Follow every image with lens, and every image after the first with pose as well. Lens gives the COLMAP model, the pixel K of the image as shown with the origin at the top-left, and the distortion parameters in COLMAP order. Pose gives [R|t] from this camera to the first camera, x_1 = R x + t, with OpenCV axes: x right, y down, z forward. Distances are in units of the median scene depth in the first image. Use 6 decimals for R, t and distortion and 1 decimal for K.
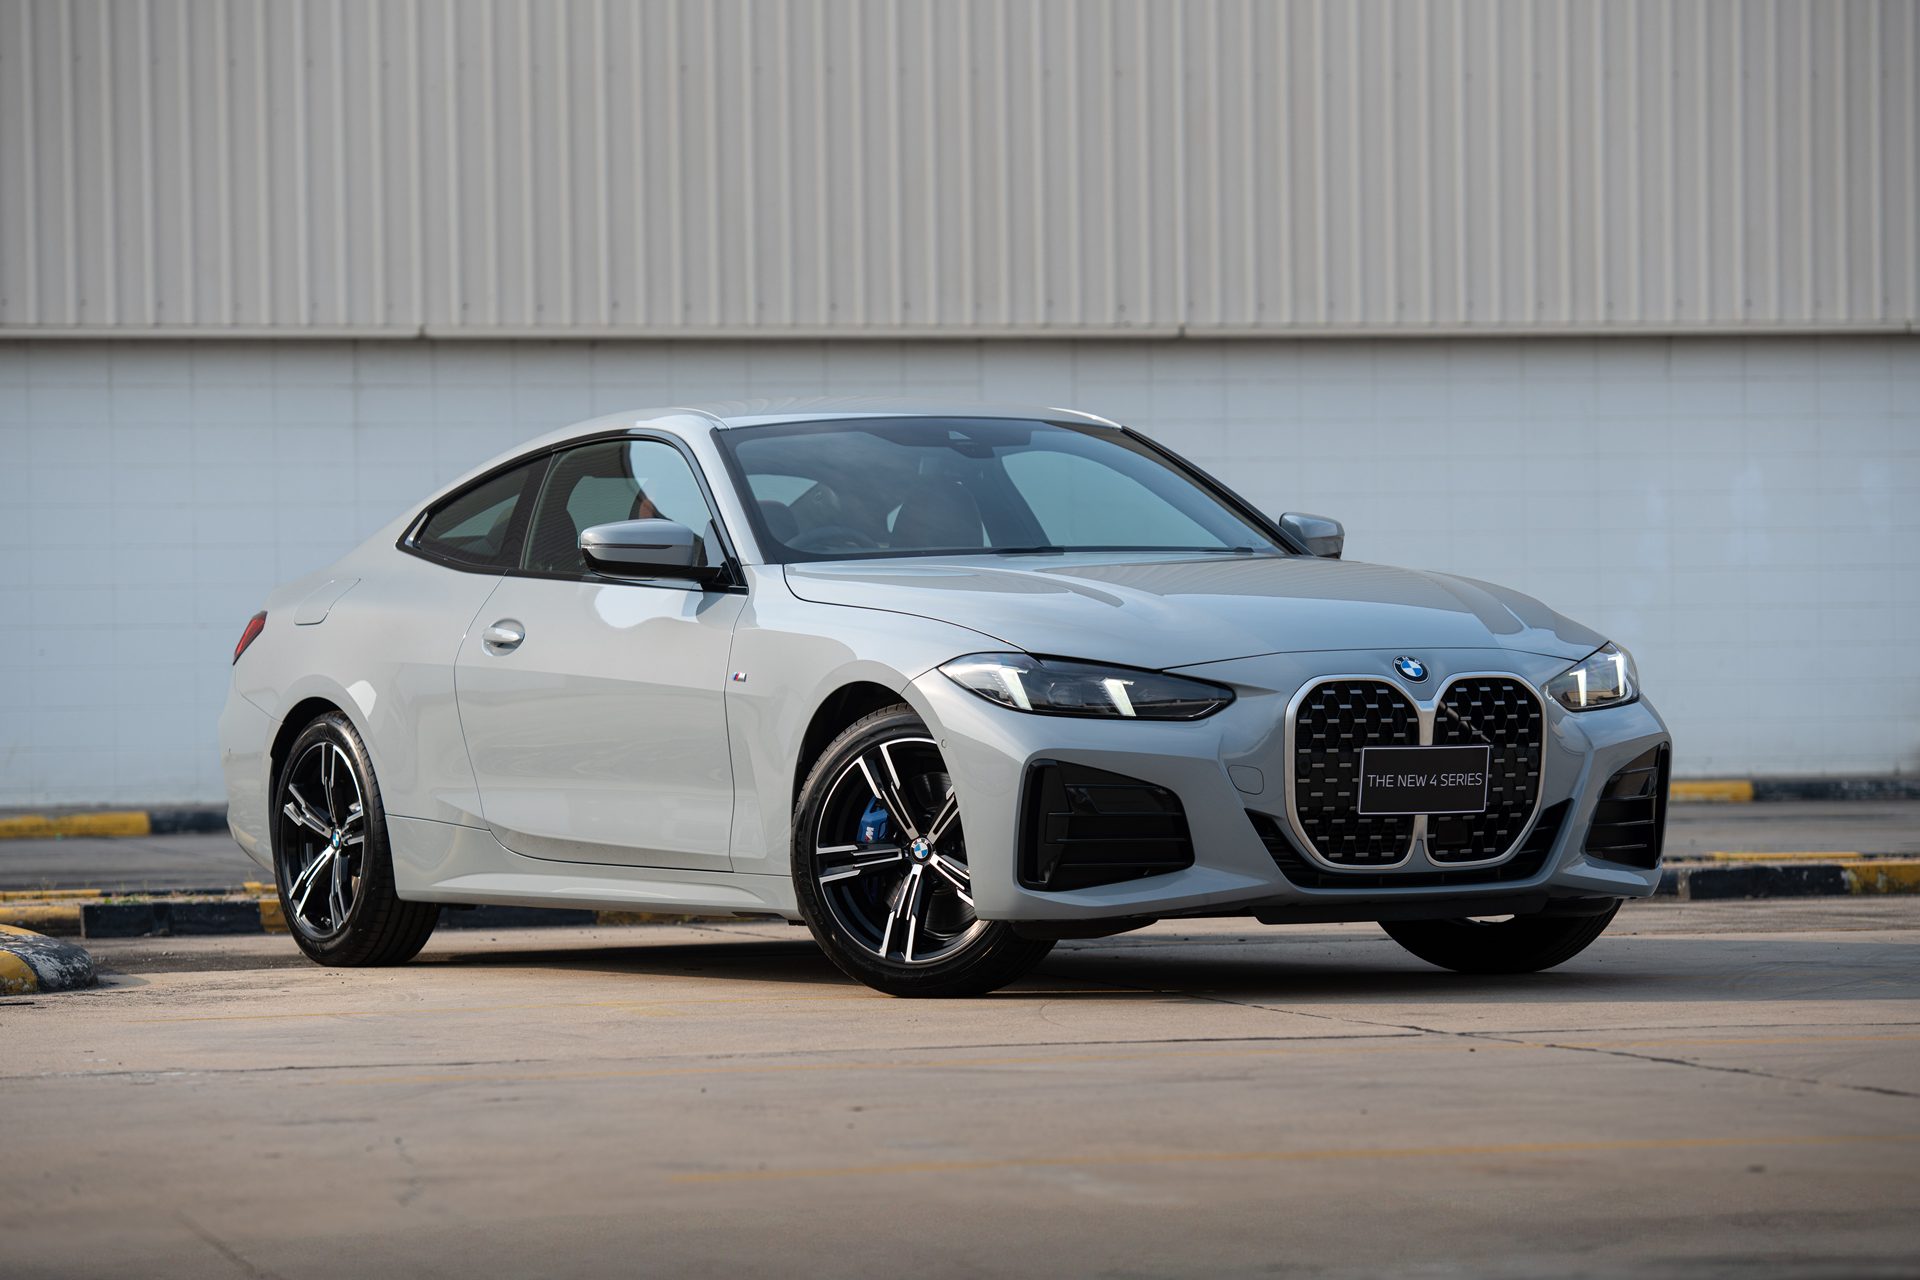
lens RADIAL K [[6575.0, 0, 960.0], [0, 6575.0, 640.0], [0, 0, 1]] dist [0.155890, 0.871175]
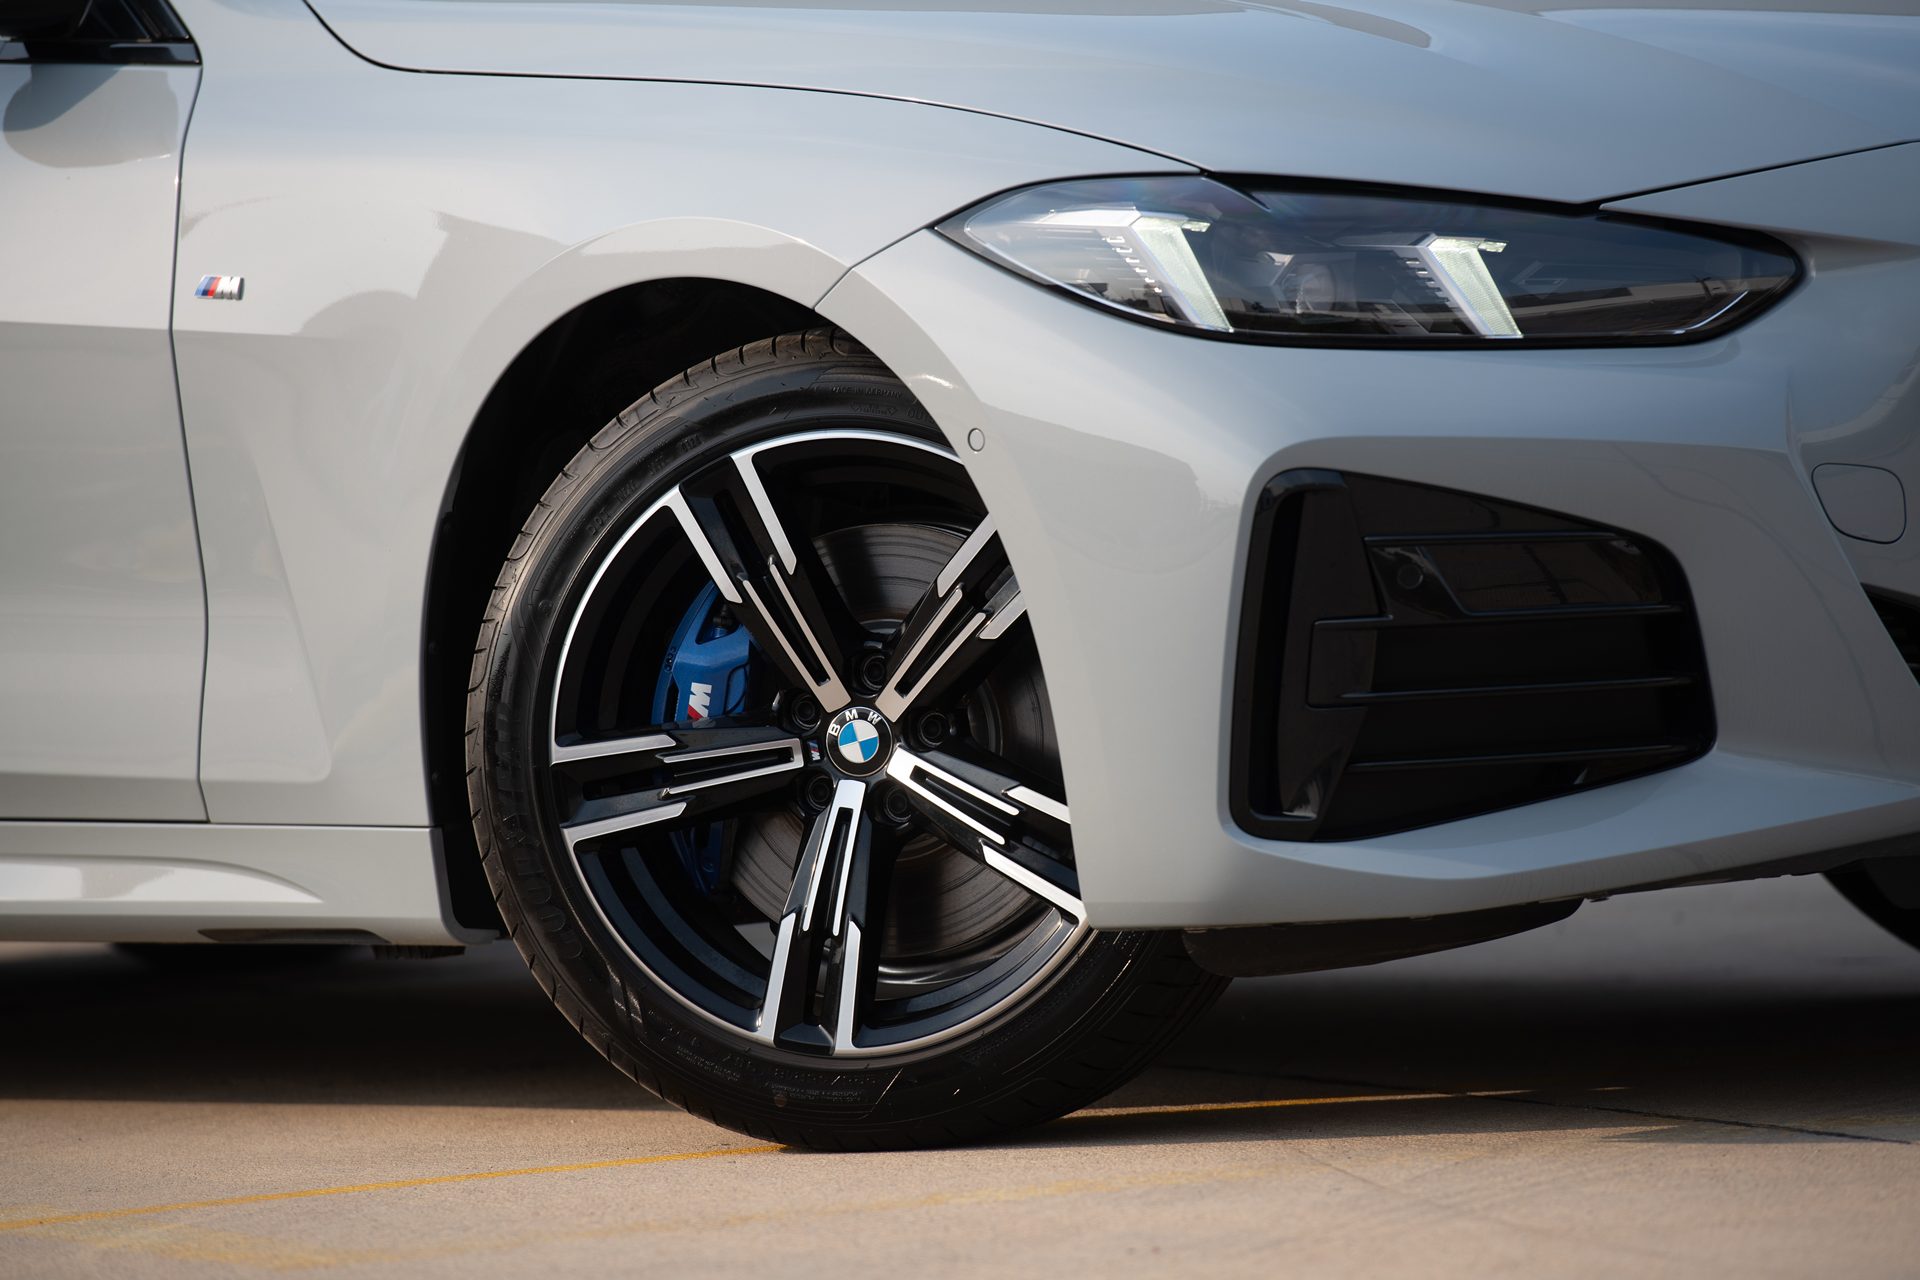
lens RADIAL K [[10748.7, 0, 960.0], [0, 10748.7, 640.0], [0, 0, 1]] dist [2.320157, 2.181839]
pose [[0.984391, -0.039673, 0.171466, -0.101645], [0.035408, 0.998984, 0.027862, 0.010193], [-0.172397, -0.021356, 0.984796, 0.417882]]
